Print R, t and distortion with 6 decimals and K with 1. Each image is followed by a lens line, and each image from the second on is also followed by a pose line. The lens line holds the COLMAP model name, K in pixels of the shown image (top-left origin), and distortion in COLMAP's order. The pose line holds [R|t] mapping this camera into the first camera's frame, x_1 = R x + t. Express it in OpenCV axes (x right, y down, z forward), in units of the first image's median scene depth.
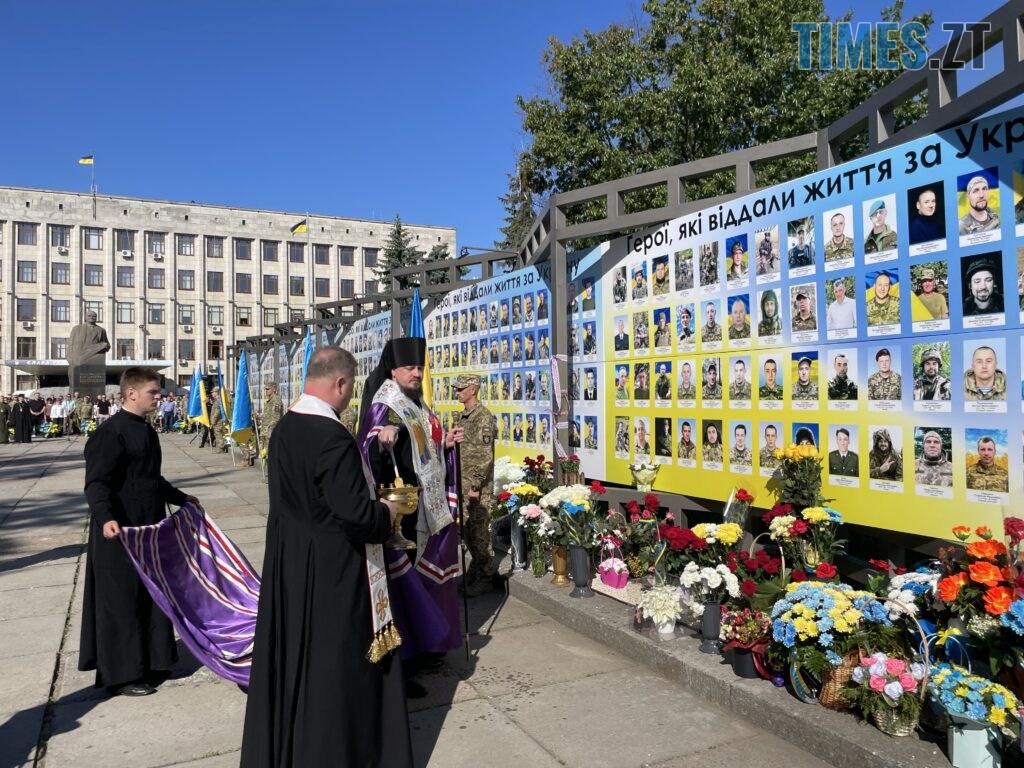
lens RADIAL K [[778.5, 0, 524.6], [0, 778.5, 365.6], [0, 0, 1]] dist [0.089746, -0.128715]
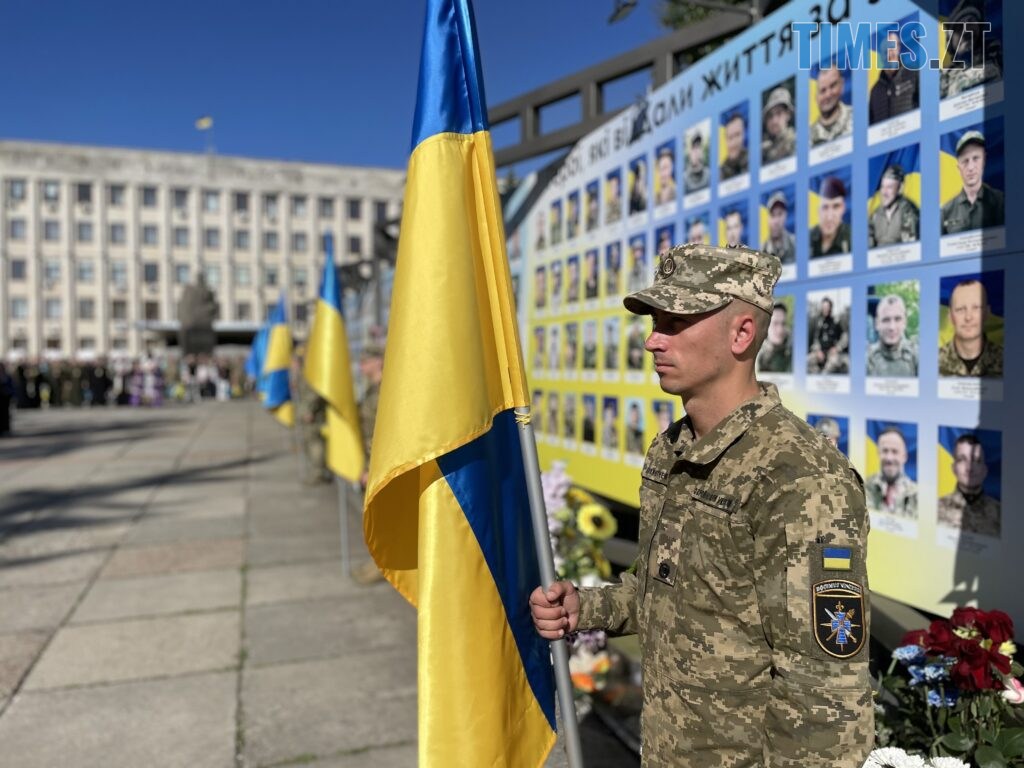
lens RADIAL K [[778.5, 0, 513.3], [0, 778.5, 379.0], [0, 0, 1]] dist [0.089746, -0.128715]
pose [[0.987491, 0.013958, -0.157059, -0.106806], [-0.004529, 0.998174, 0.060235, 0.037460], [0.157613, -0.058771, 0.985751, 0.914186]]
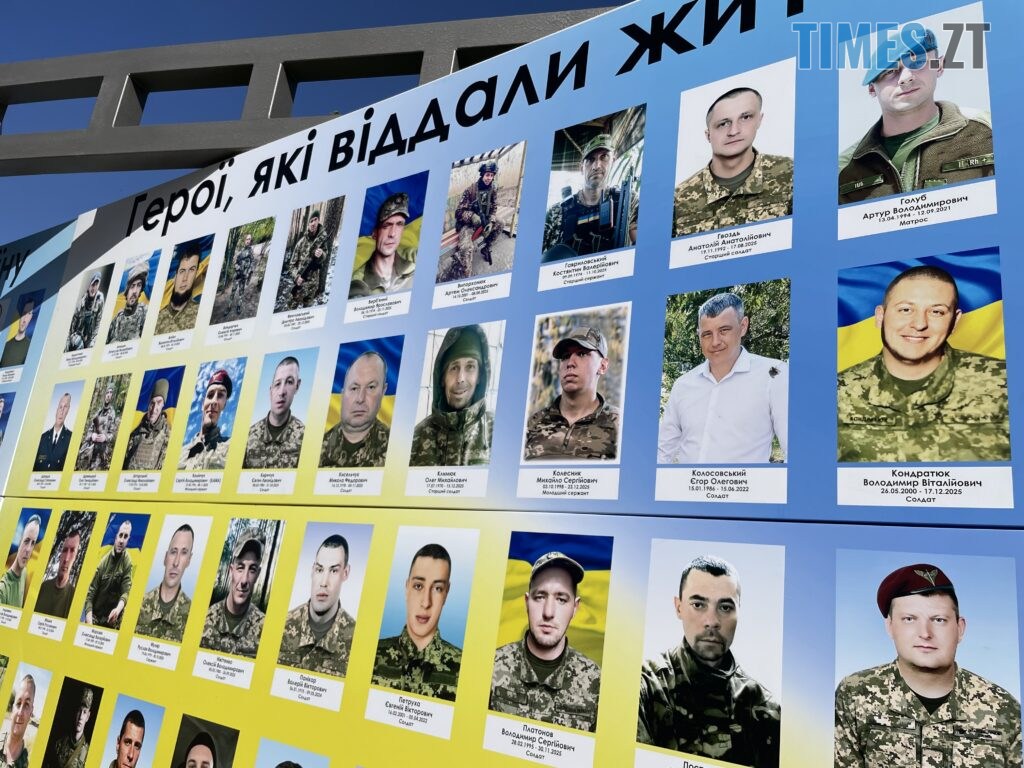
lens RADIAL K [[778.5, 0, 520.5], [0, 778.5, 385.5], [0, 0, 1]] dist [0.089746, -0.128715]
pose [[0.880155, 0.236050, 0.411835, 0.188527], [-0.142959, 0.959126, -0.244214, 0.001533], [-0.452648, 0.156071, 0.877925, 0.656350]]
